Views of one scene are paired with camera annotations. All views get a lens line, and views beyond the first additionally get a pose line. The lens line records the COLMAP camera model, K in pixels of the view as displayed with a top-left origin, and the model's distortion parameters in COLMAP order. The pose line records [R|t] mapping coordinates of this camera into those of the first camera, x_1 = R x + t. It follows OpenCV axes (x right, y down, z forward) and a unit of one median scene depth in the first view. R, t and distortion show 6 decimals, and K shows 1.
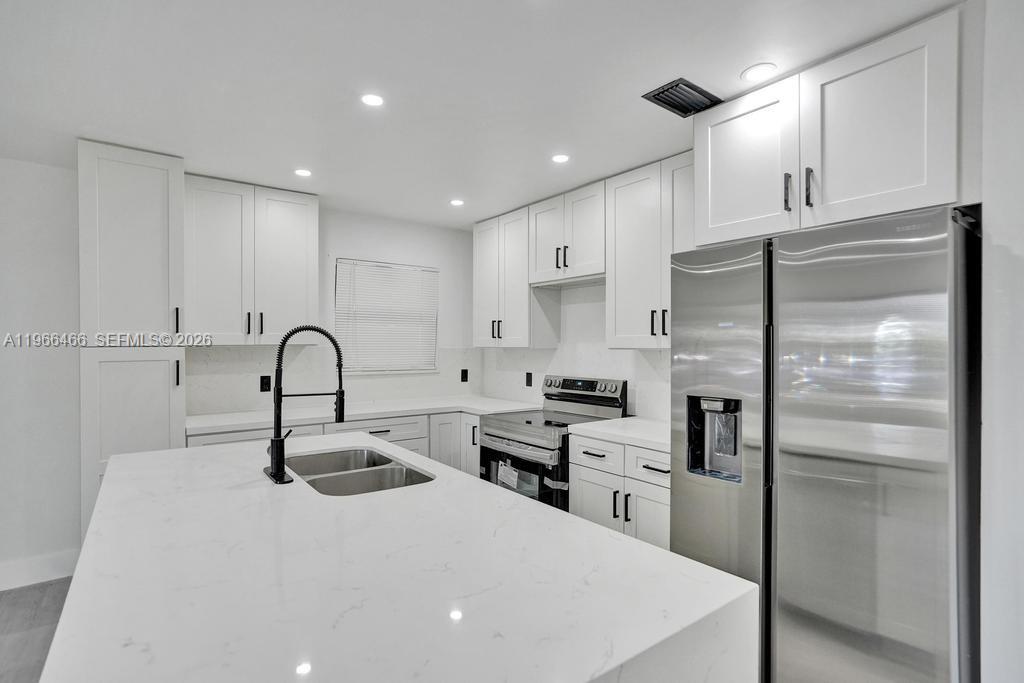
lens RADIAL K [[509.2, 0, 511.7], [0, 509.2, 345.8], [0, 0, 1]] dist [-0.021090, 0.001071]
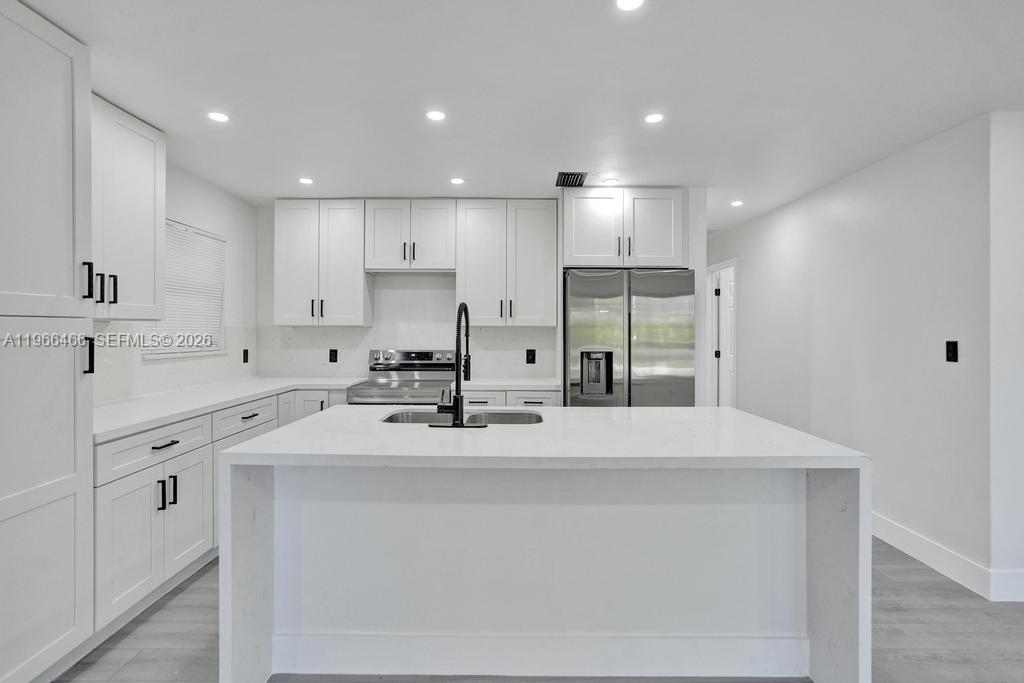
lens RADIAL K [[483.8, 0, 512.8], [0, 483.8, 334.0], [0, 0, 1]] dist [-0.047451, 0.023237]
pose [[0.600466, -0.005337, 0.799632, -0.683579], [-0.002499, 0.999960, 0.008550, 0.013069], [-0.799646, -0.007132, 0.600429, 0.110275]]
